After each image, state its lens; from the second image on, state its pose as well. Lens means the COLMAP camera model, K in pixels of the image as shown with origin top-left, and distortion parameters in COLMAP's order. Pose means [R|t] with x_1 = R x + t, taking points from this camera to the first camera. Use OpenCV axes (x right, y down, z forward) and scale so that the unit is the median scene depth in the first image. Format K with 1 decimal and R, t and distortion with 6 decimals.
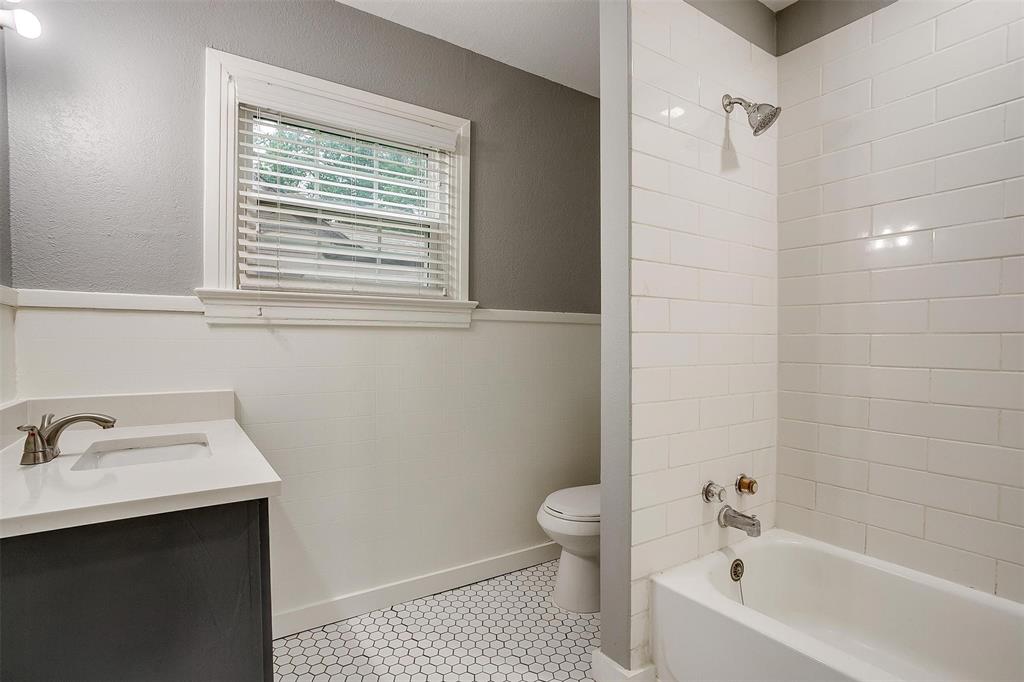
lens RADIAL K [[494.1, 0, 503.5], [0, 494.1, 340.7], [0, 0, 1]] dist [-0.059347, 0.033373]
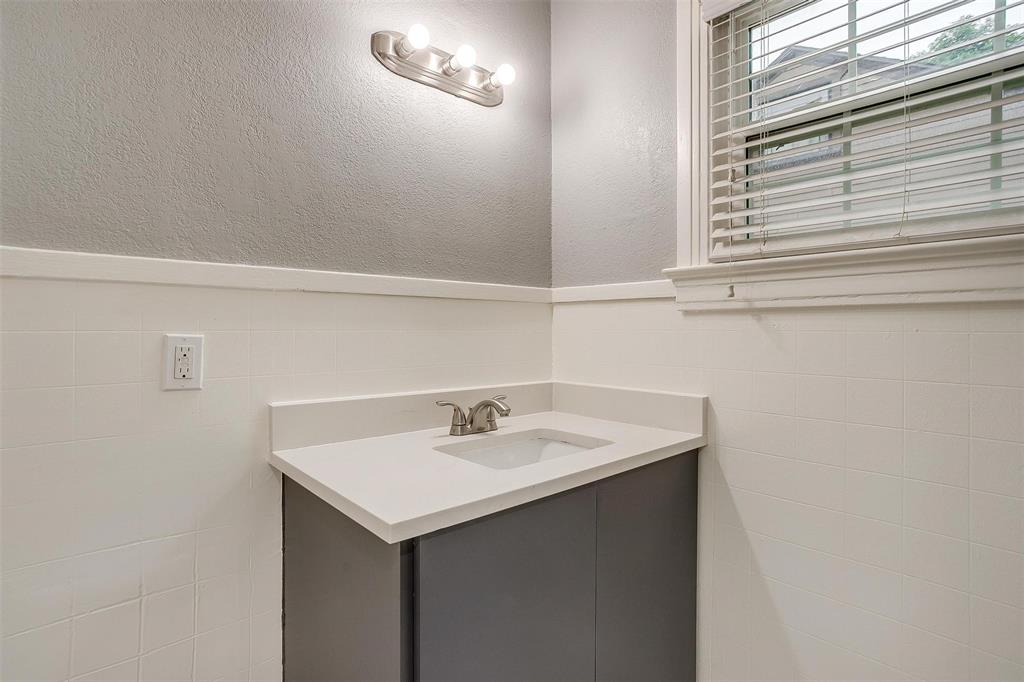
lens RADIAL K [[494.1, 0, 503.5], [0, 494.1, 340.7], [0, 0, 1]] dist [-0.059347, 0.033373]
pose [[0.170076, 0.017908, -0.985268, 0.150219], [-0.000981, 0.999837, 0.018003, 0.000091], [0.985431, -0.002096, 0.170066, 0.564219]]
